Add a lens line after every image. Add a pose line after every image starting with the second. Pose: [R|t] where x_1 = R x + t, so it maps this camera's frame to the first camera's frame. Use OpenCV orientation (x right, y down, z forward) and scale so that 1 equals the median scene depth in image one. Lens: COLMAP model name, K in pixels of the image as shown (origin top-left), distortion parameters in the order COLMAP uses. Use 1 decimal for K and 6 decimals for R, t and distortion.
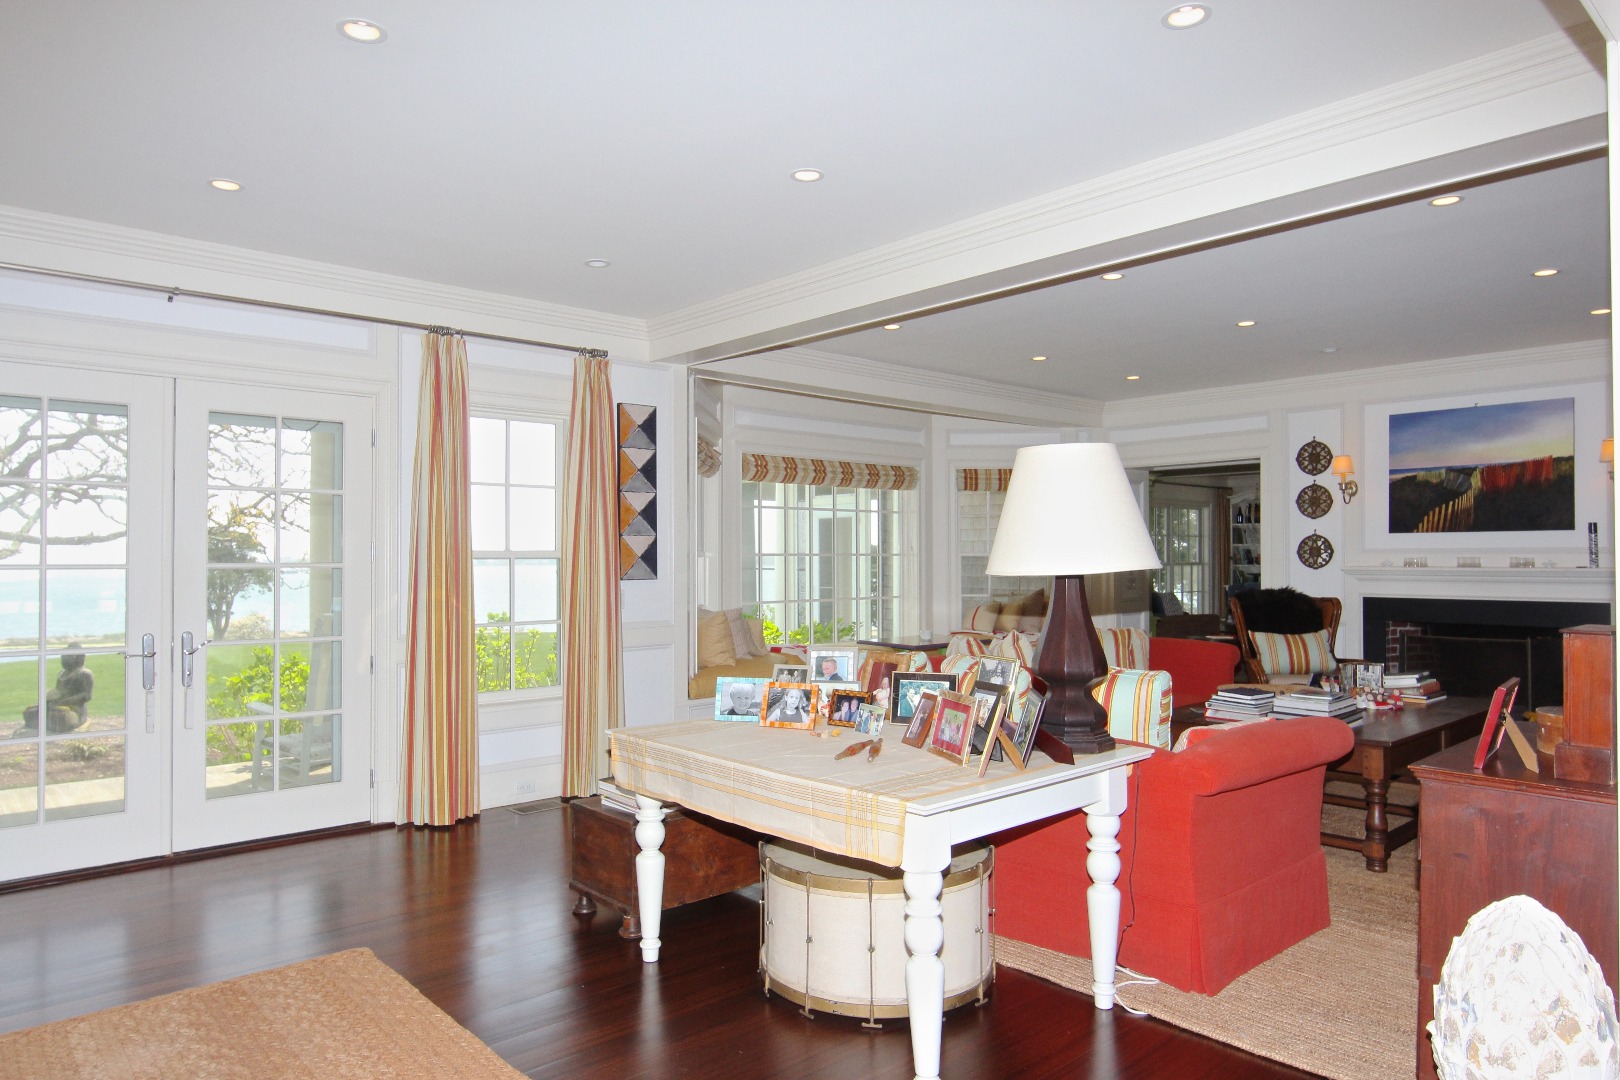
lens RADIAL K [[1045.9, 0, 805.9], [0, 1045.9, 545.2], [0, 0, 1]] dist [-0.014217, 0.012748]
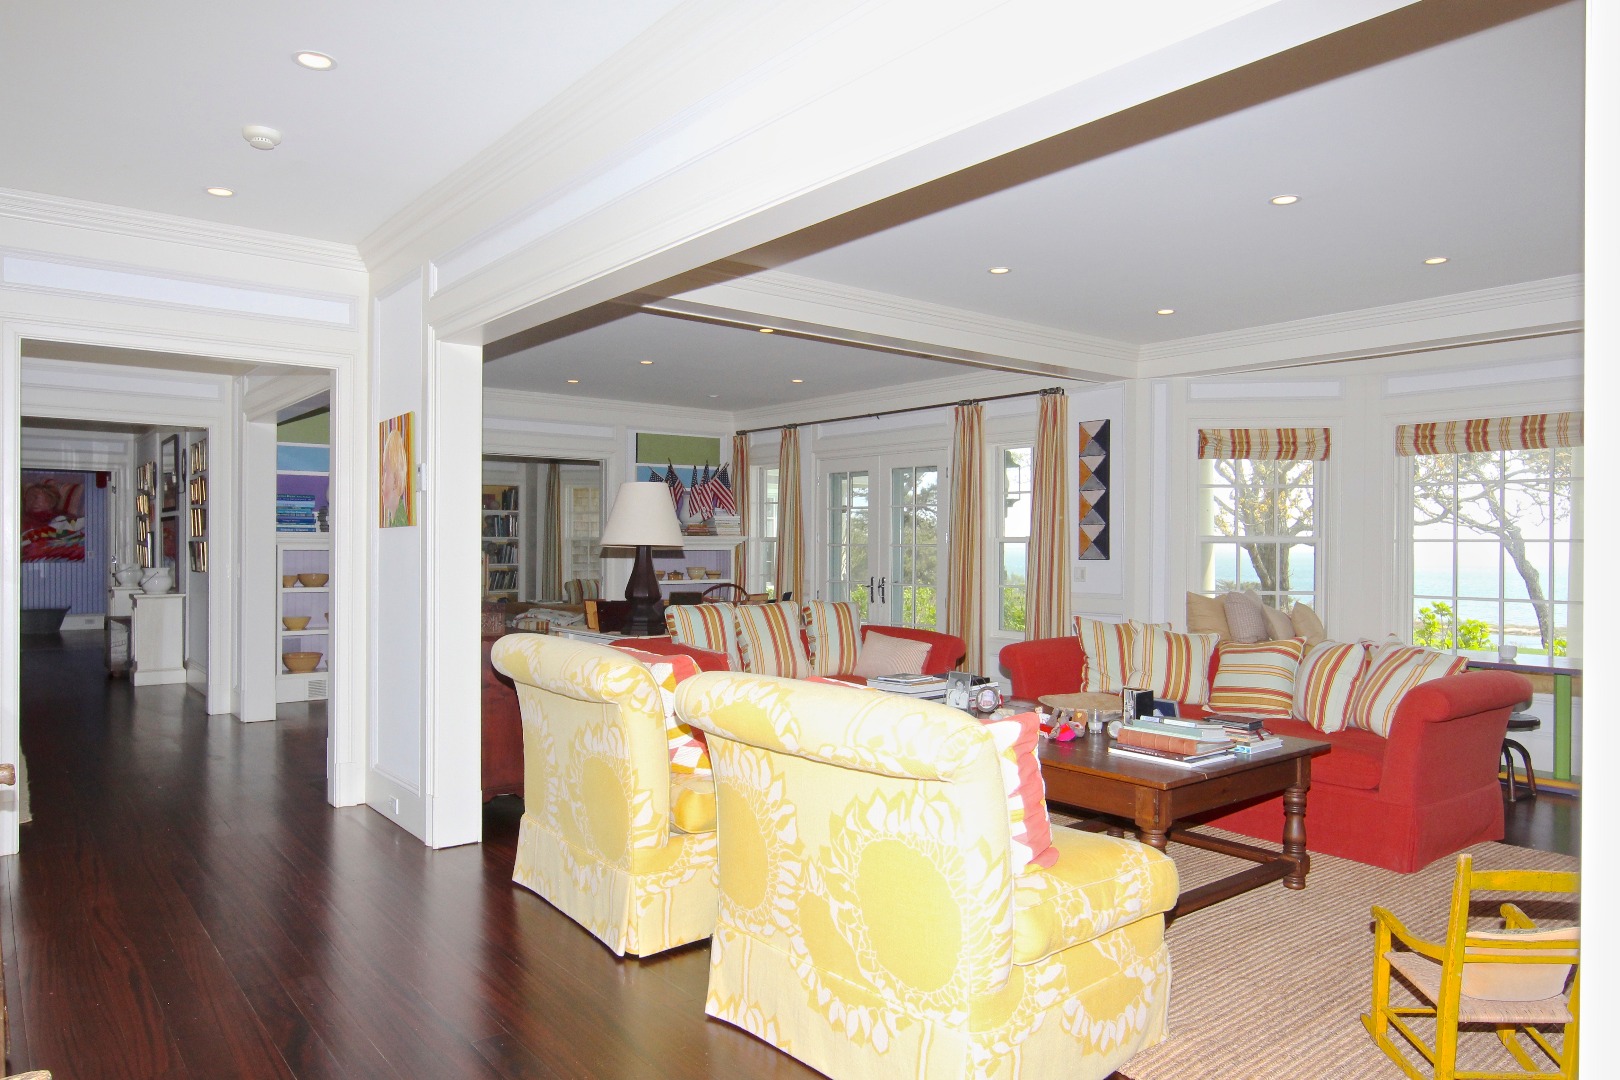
lens RADIAL K [[1045.9, 0, 803.2], [0, 1045.9, 536.8], [0, 0, 1]] dist [-0.014217, 0.012748]
pose [[-0.054440, -0.006485, -0.998496, 1.078401], [-0.000259, 0.999979, -0.006480, 0.013322], [0.998517, -0.000094, -0.054440, 0.691710]]
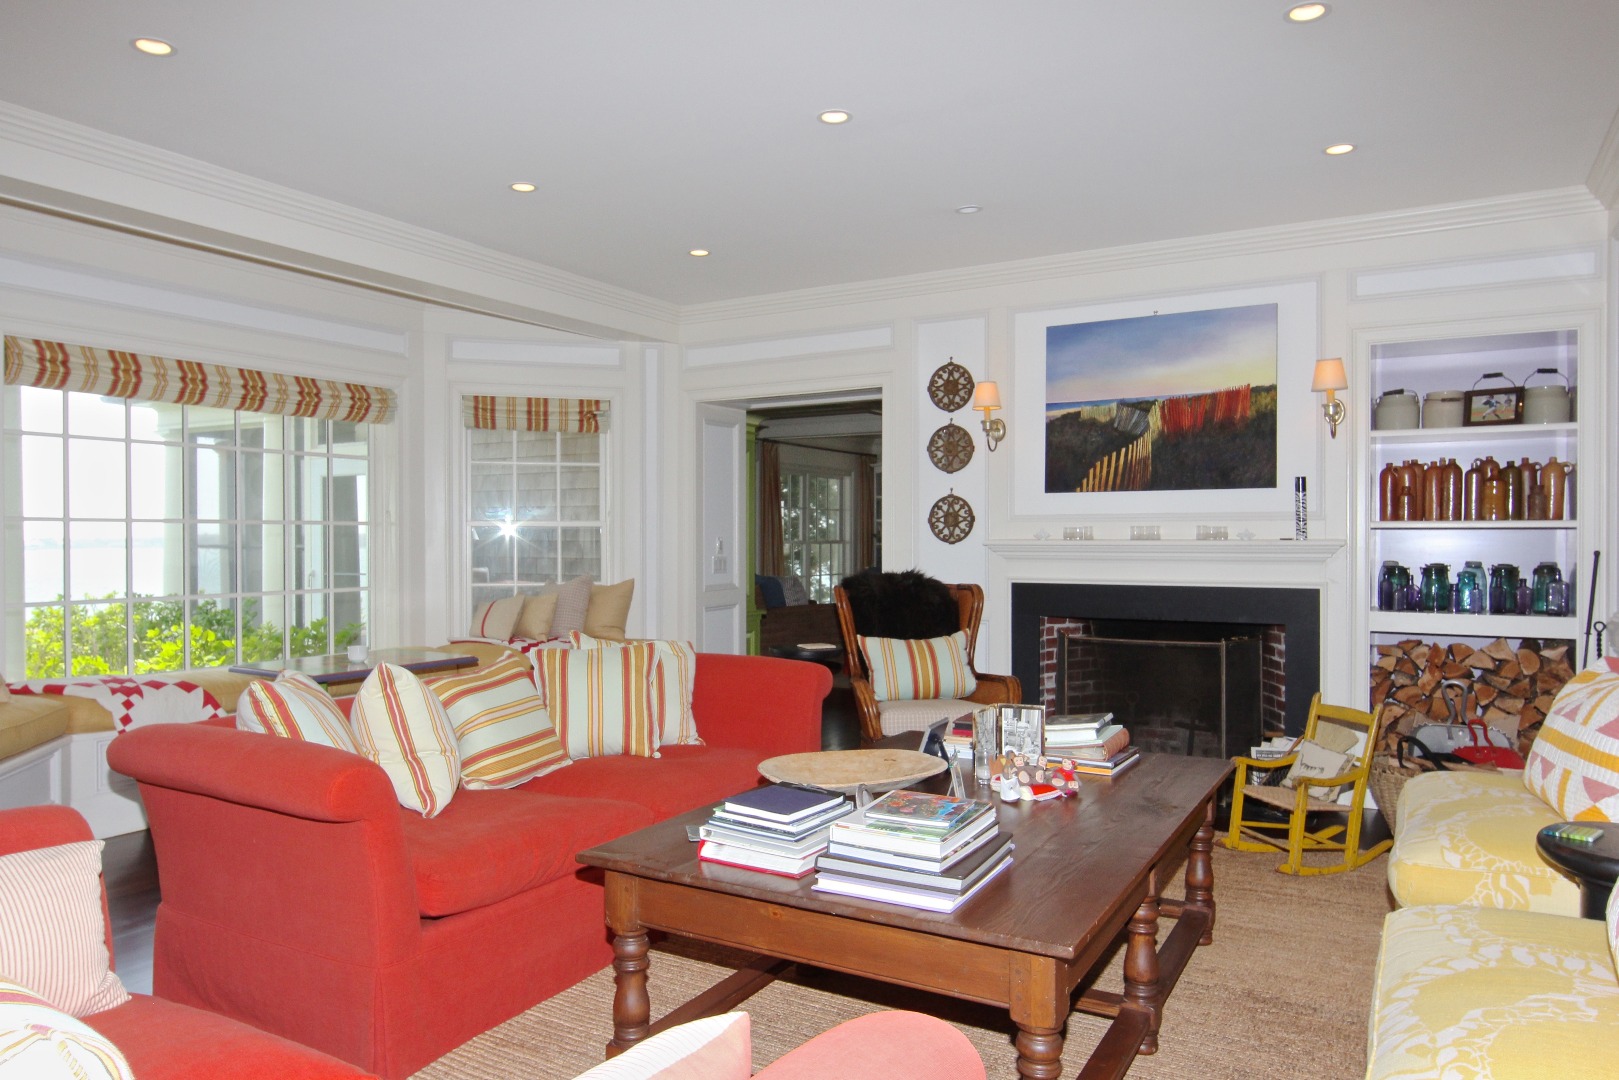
lens RADIAL K [[1045.3, 0, 811.9], [0, 1045.3, 539.5], [0, 0, 1]] dist [-0.014217, 0.012748]
pose [[0.954476, 0.001145, 0.298285, 0.196302], [-0.004615, 0.999930, 0.010928, 0.013350], [-0.298252, -0.011807, 0.954414, 0.369666]]
